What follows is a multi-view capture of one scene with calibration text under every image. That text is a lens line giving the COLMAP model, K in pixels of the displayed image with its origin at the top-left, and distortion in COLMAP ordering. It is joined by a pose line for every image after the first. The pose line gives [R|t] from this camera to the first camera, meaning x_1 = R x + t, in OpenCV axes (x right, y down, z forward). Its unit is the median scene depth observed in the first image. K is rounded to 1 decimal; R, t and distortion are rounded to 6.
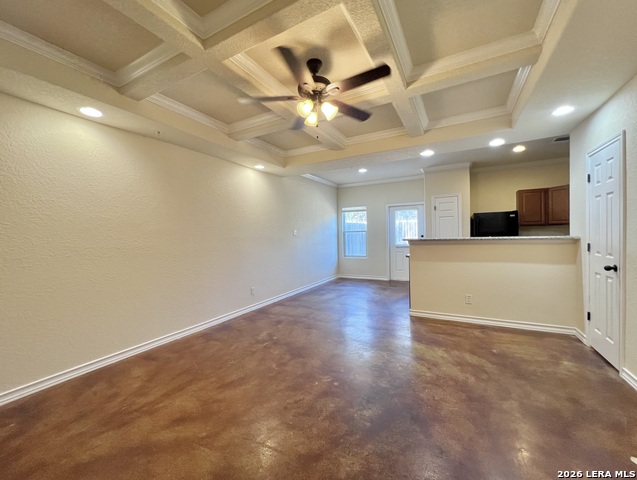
lens RADIAL K [[262.7, 0, 318.5], [0, 262.7, 240.0], [0, 0, 1]] dist [0.000048, 0.000042]
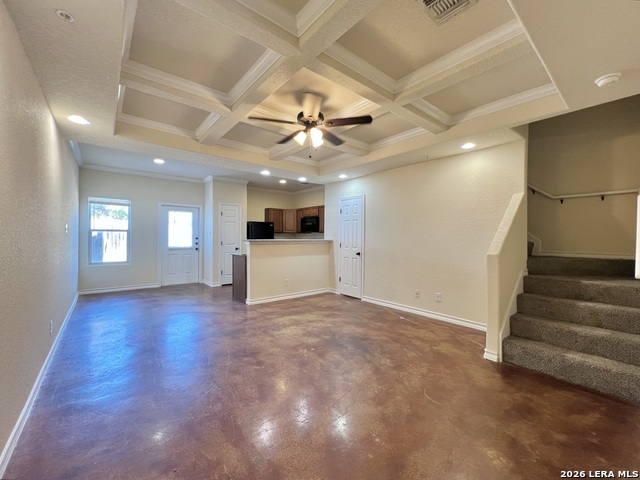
lens RADIAL K [[263.9, 0, 320.0], [0, 263.9, 240.0], [0, 0, 1]] dist [0.000048, 0.000042]
pose [[0.373369, 0.015428, 0.927555, -0.810095], [0.001053, 0.999854, -0.017054, 0.020741], [-0.927682, 0.007344, 0.373298, 0.338006]]
